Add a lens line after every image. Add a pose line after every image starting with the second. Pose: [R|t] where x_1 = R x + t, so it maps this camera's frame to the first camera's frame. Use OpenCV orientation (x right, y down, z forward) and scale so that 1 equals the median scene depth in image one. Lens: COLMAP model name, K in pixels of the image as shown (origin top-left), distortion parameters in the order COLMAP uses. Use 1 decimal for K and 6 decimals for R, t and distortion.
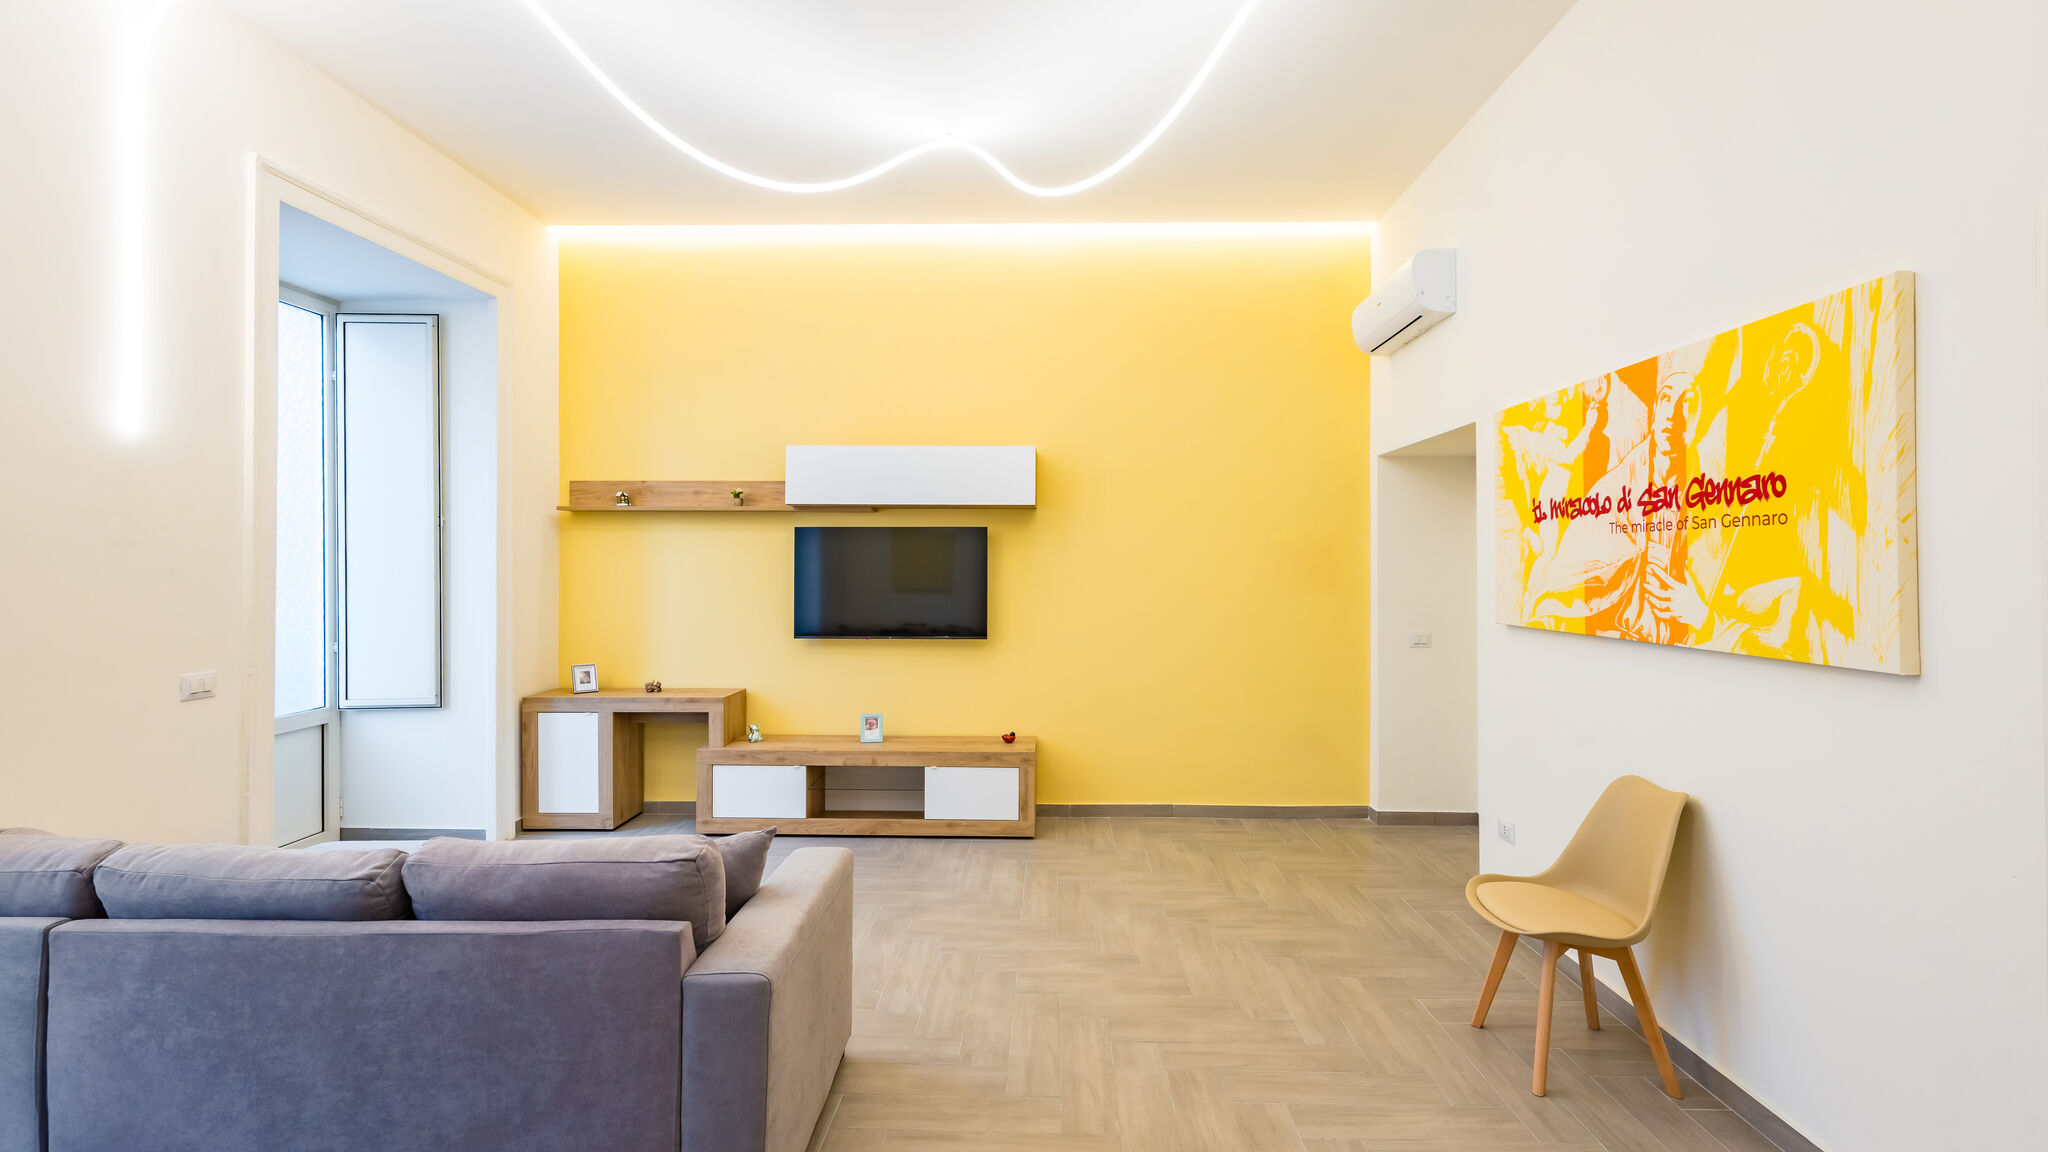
lens RADIAL K [[878.5, 0, 1044.9], [0, 878.5, 558.6], [0, 0, 1]] dist [0.002248, -0.000121]
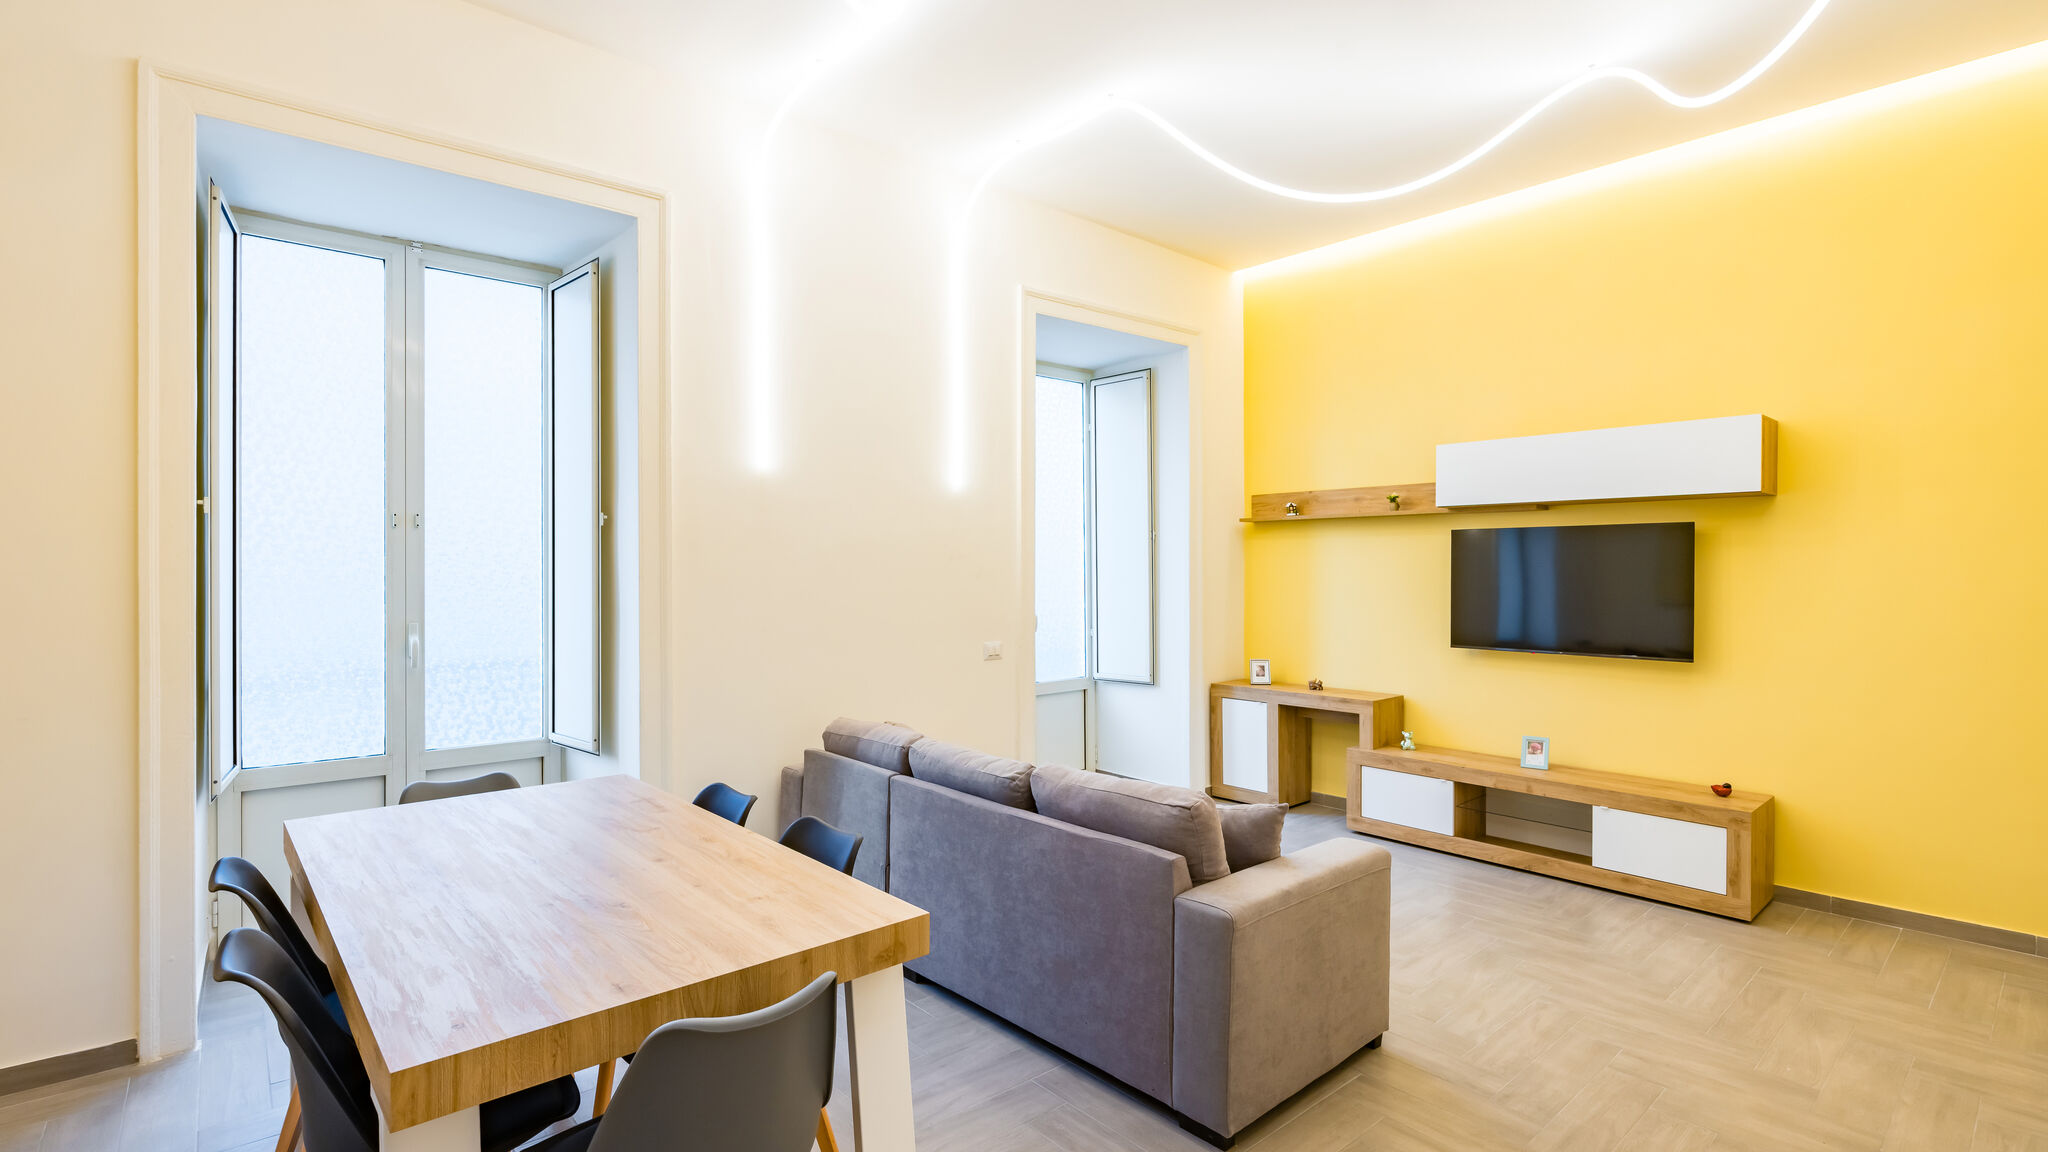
lens RADIAL K [[939.0, 0, 1024.0], [0, 939.0, 576.0], [0, 0, 1]] dist [-0.001856, -0.001348]
pose [[0.670545, 0.003813, -0.741859, 0.278953], [0.006596, 0.999917, 0.011101, -0.001213], [0.741839, -0.012337, 0.670464, -0.037849]]
